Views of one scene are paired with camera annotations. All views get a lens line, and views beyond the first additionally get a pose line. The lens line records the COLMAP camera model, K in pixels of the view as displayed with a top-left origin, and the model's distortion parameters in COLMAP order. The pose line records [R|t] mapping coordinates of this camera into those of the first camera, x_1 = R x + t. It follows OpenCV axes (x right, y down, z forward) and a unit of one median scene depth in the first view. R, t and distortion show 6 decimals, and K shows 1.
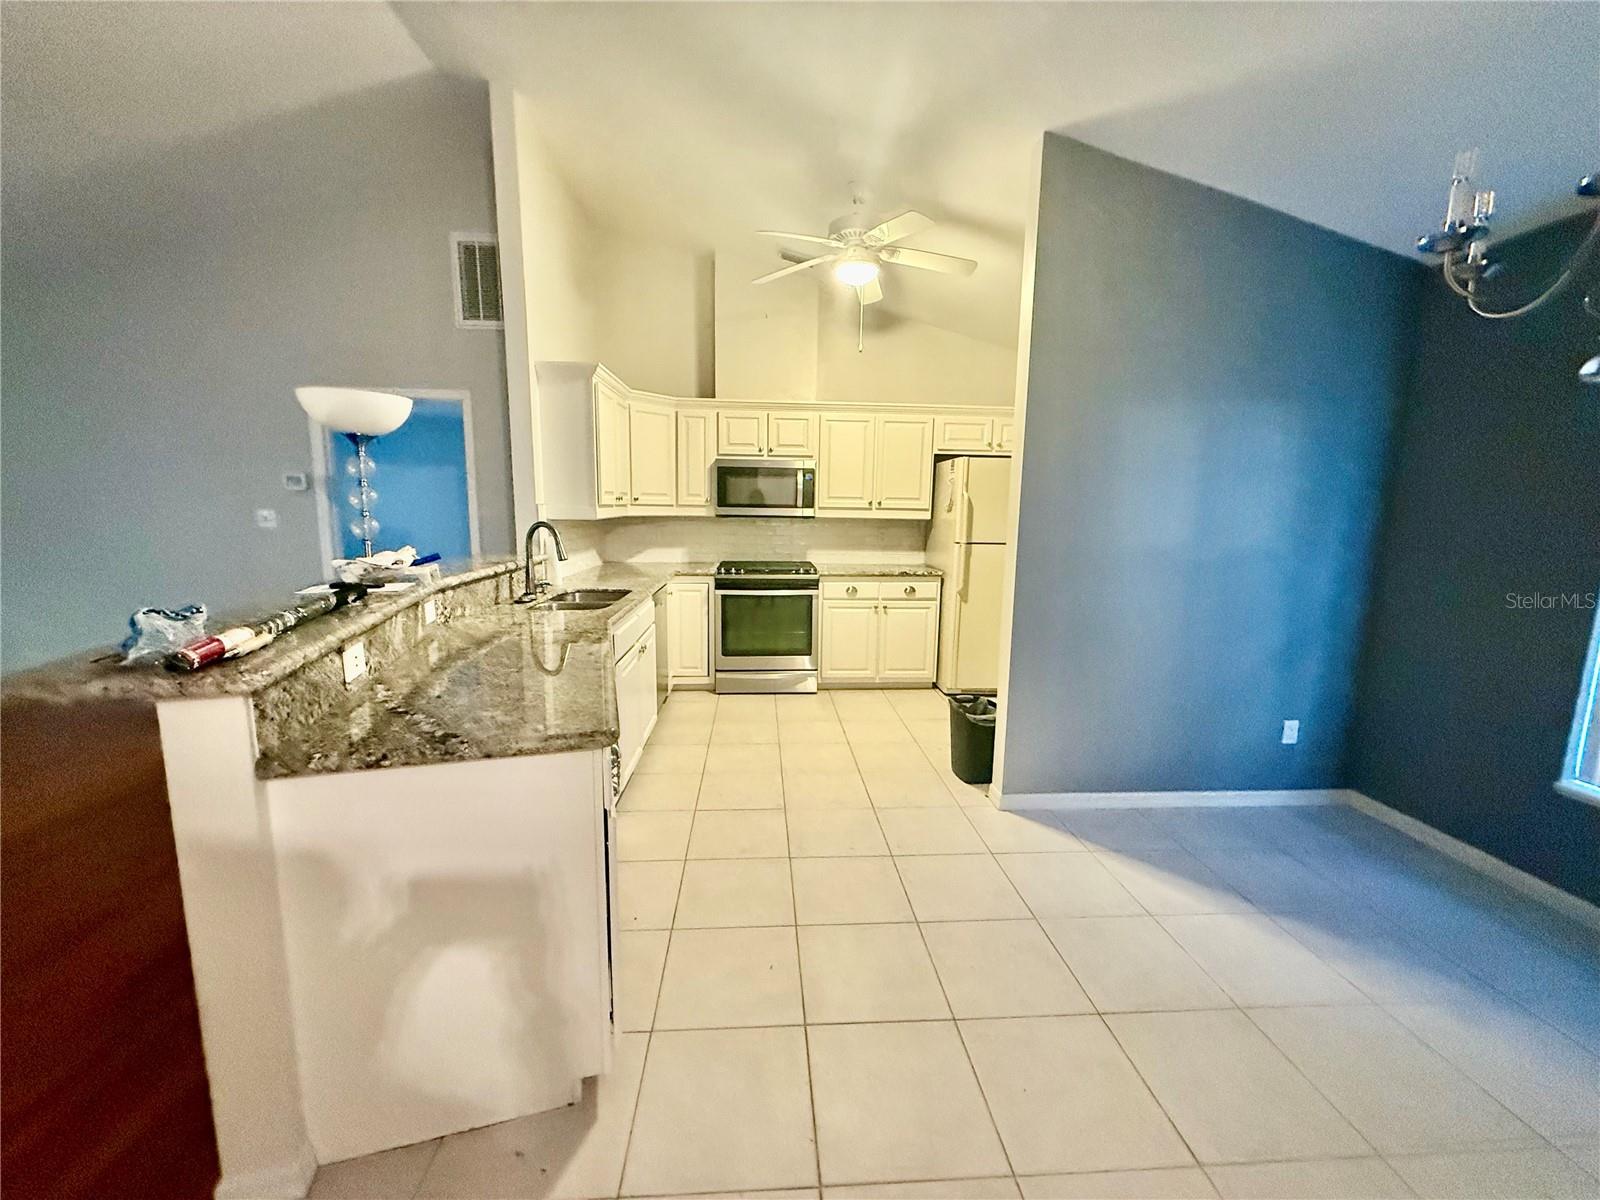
lens RADIAL K [[631.9, 0, 797.5], [0, 631.9, 601.4], [0, 0, 1]] dist [0.001464, 0.000089]
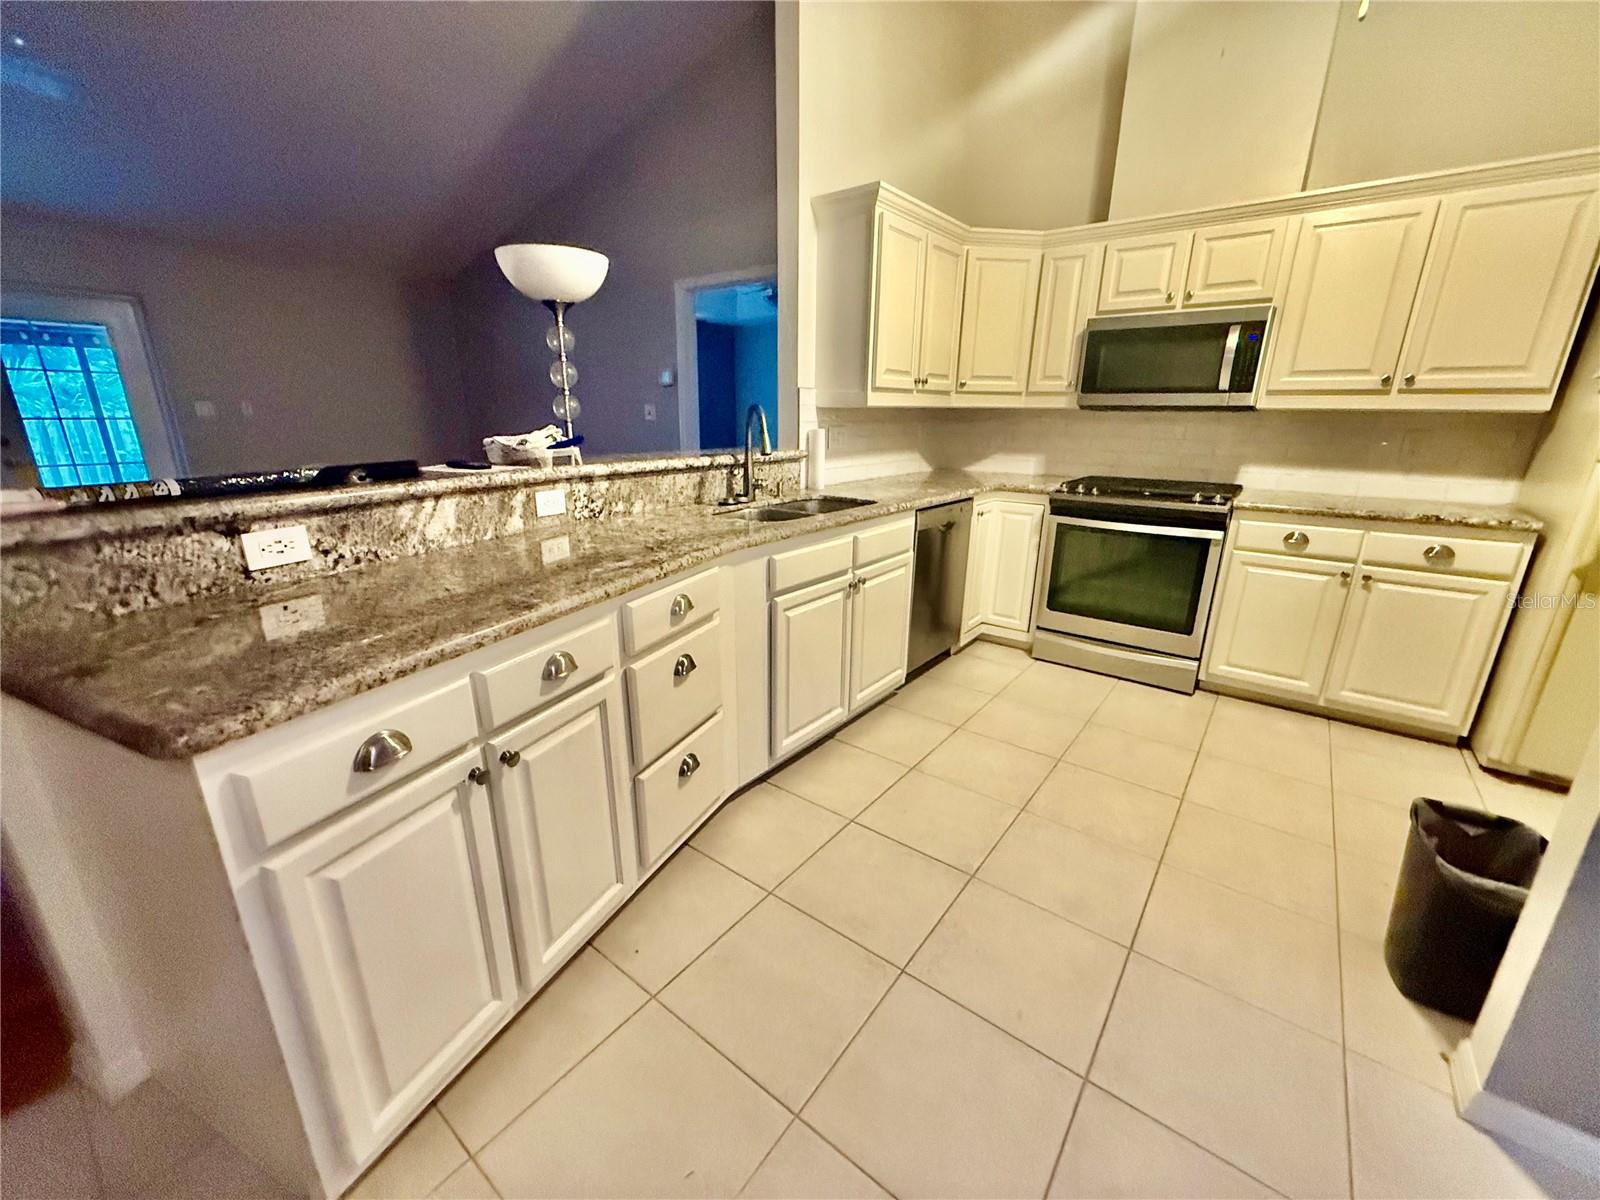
lens RADIAL K [[639.6, 0, 800.0], [0, 639.6, 600.0], [0, 0, 1]] dist [0.002049, -0.000310]
pose [[0.751847, 0.181233, -0.633940, 0.125016], [-0.097854, 0.981504, 0.164542, -0.014738], [0.652035, -0.061677, 0.755676, 0.268405]]
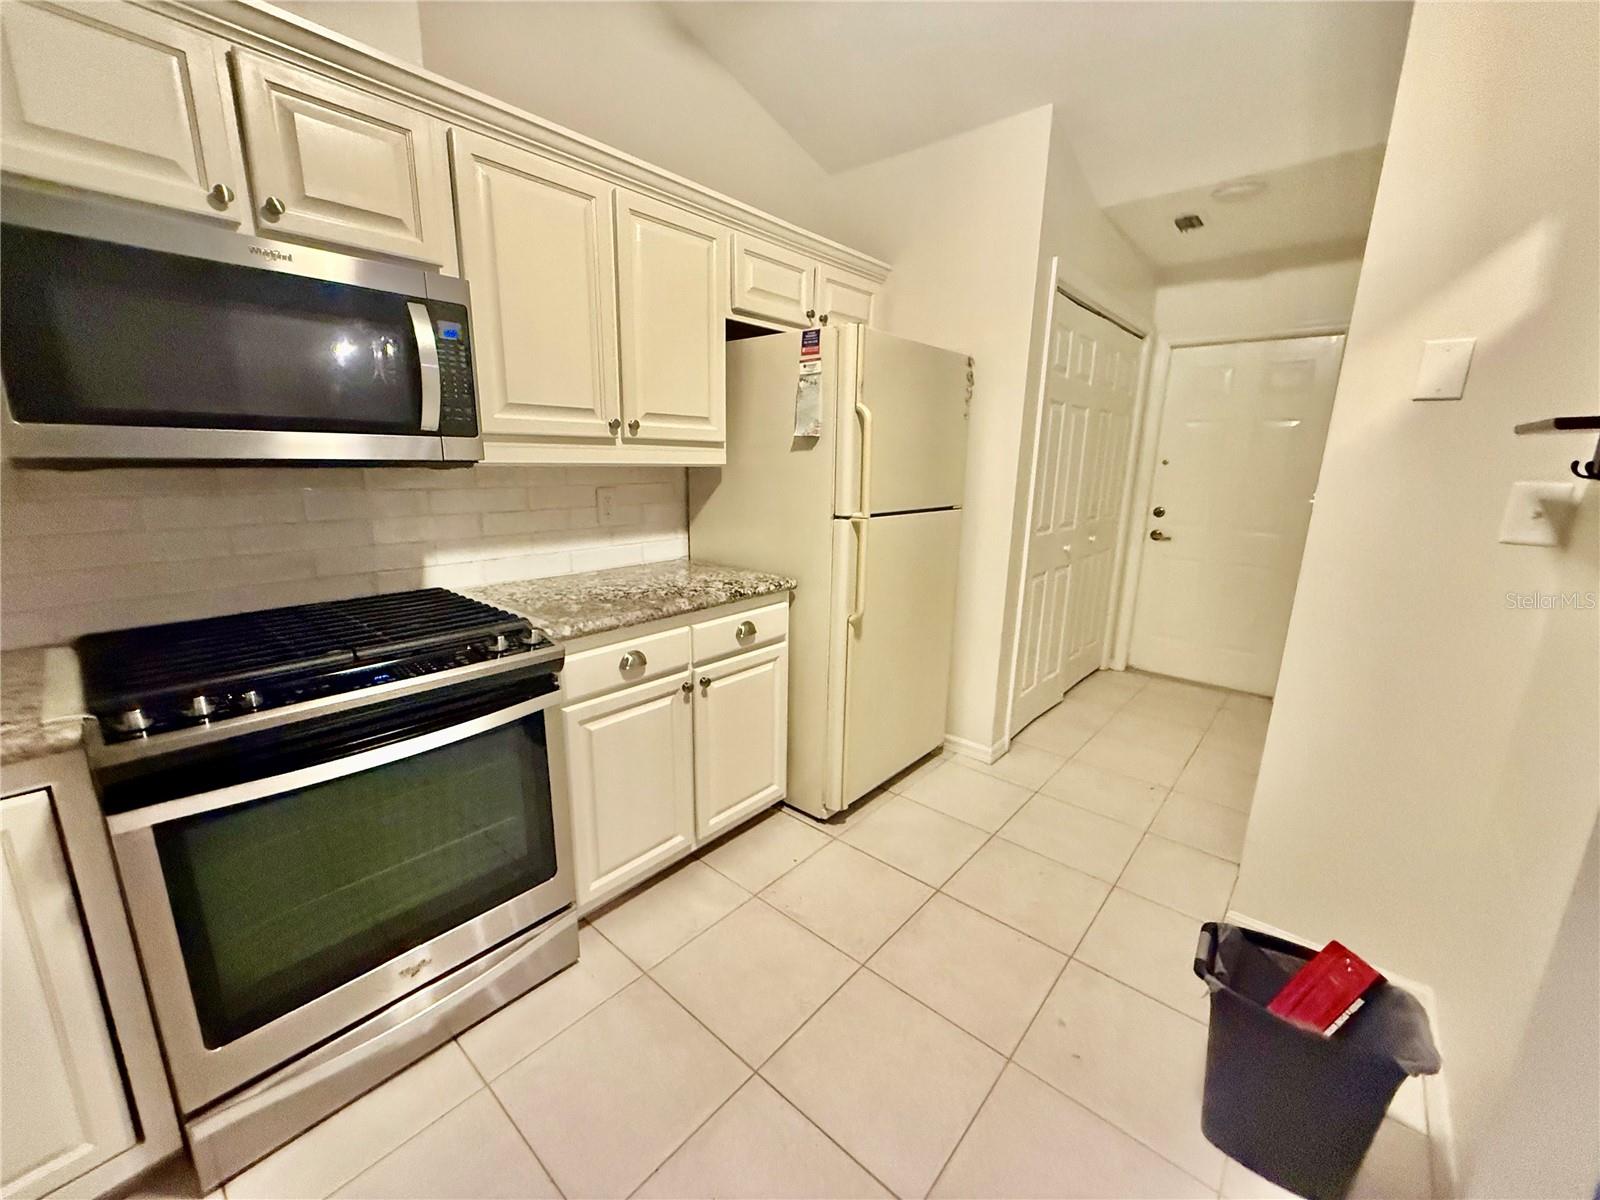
lens RADIAL K [[631.9, 0, 797.5], [0, 631.9, 601.4], [0, 0, 1]] dist [0.001464, 0.000089]
pose [[0.703969, -0.164265, 0.690974, -0.098866], [0.096026, 0.985966, 0.136562, -0.094716], [-0.703710, -0.029784, 0.709863, 0.665946]]
